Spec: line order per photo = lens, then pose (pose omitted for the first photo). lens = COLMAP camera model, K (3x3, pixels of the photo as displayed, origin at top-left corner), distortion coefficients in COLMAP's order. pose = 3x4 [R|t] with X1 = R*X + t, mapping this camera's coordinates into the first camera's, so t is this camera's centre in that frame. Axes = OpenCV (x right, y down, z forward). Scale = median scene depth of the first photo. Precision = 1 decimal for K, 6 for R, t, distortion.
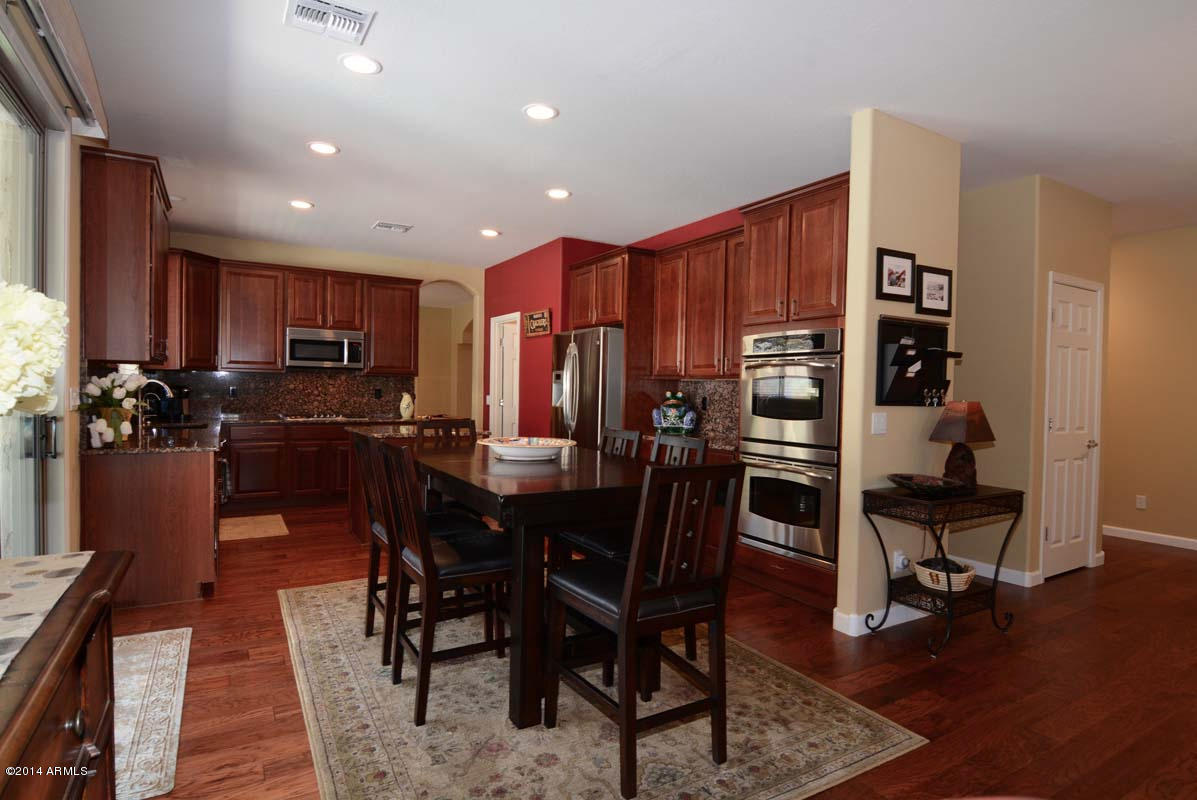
lens RADIAL K [[641.7, 0, 598.5], [0, 641.7, 400.0], [0, 0, 1]] dist [-0.000878, -0.000105]
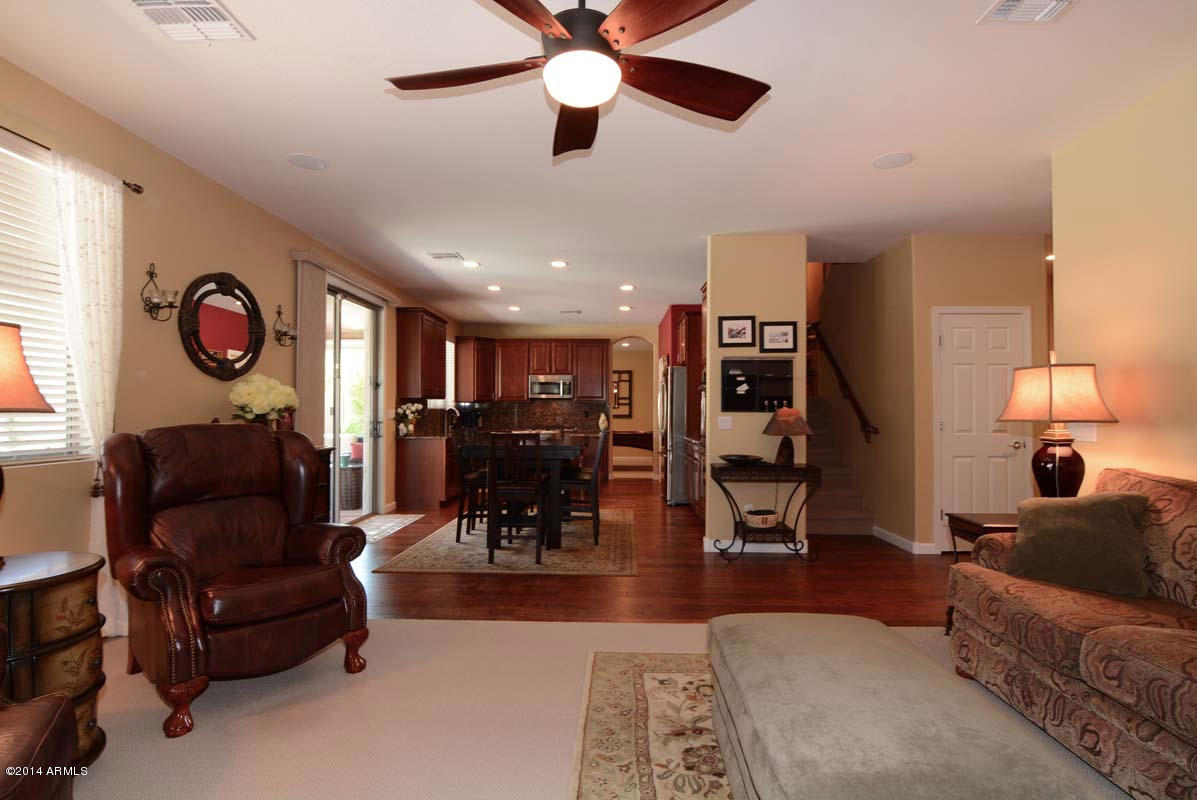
lens RADIAL K [[641.7, 0, 598.5], [0, 641.7, 400.0], [0, 0, 1]] dist [-0.000878, -0.000105]
pose [[0.834300, -0.027622, -0.550618, 1.039366], [0.002806, 0.998944, -0.045861, 0.050717], [0.551303, 0.036716, 0.833497, -0.521123]]
